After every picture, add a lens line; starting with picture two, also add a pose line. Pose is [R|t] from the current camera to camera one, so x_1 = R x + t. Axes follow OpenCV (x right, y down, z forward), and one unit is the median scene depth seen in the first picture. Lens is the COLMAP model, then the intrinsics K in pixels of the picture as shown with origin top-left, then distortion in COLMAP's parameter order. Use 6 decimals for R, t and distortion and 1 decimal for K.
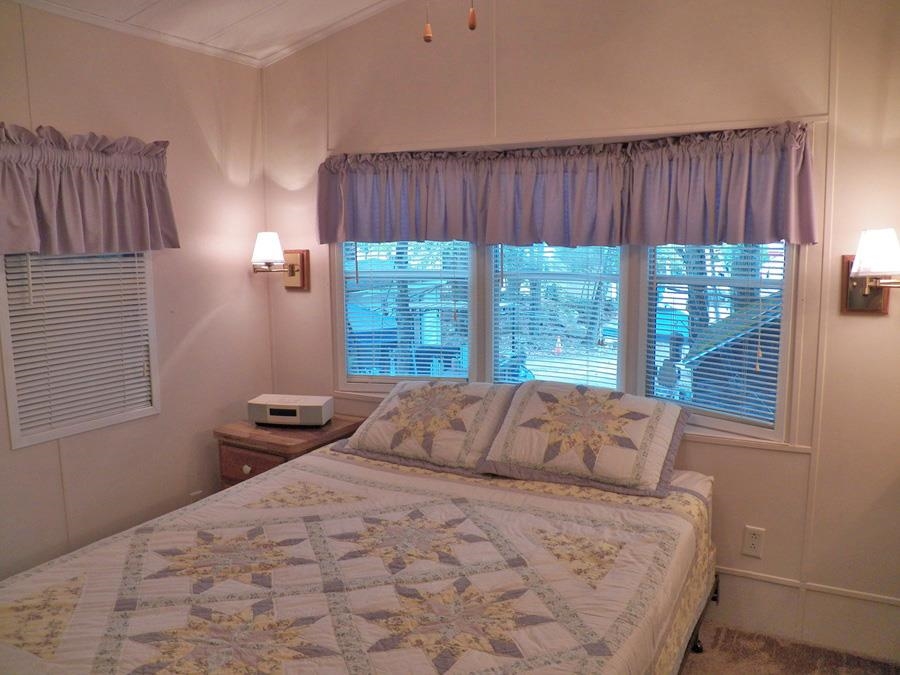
lens RADIAL K [[730.4, 0, 453.4], [0, 730.4, 339.9], [0, 0, 1]] dist [-0.141234, 0.099368]
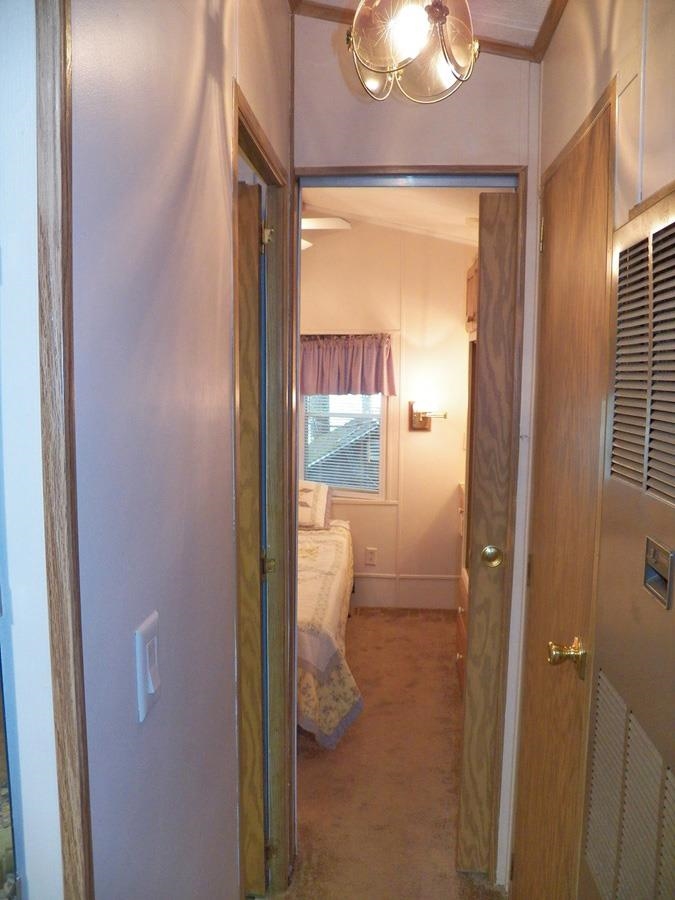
lens RADIAL K [[730.4, 0, 338.4], [0, 730.4, 452.4], [0, 0, 1]] dist [-0.141234, 0.099368]
pose [[0.911447, -0.028584, 0.410422, -0.439191], [0.039909, 0.999022, -0.019051, 0.050361], [-0.409476, 0.033743, 0.911696, -0.724448]]
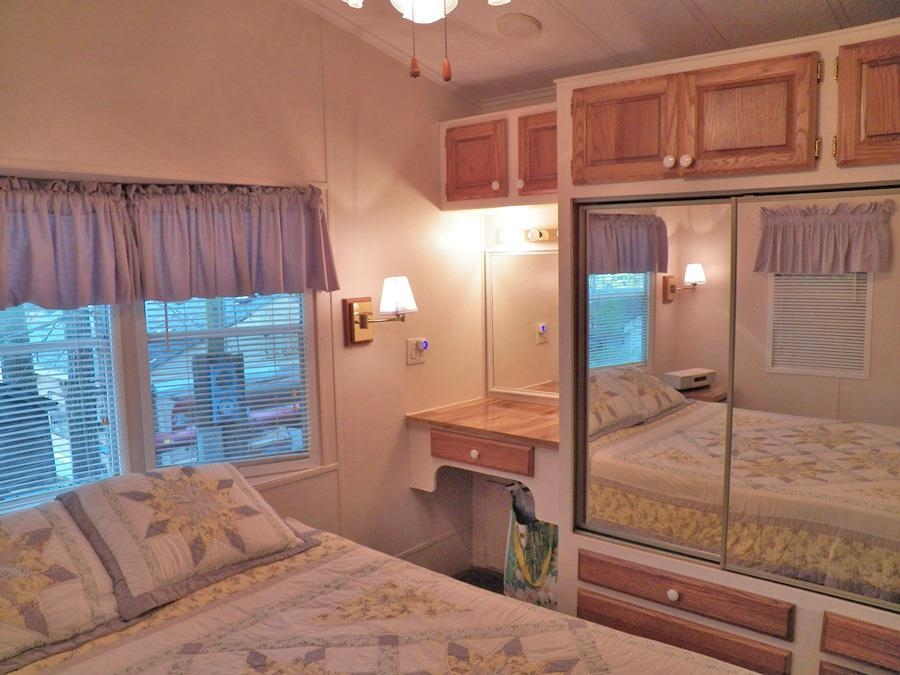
lens RADIAL K [[730.4, 0, 450.3], [0, 730.4, 338.0], [0, 0, 1]] dist [-0.141234, 0.099368]
pose [[0.206538, -0.091598, 0.974141, -0.596211], [0.151166, 0.986642, 0.060723, -0.095617], [-0.966691, 0.134715, 0.217626, 0.523513]]
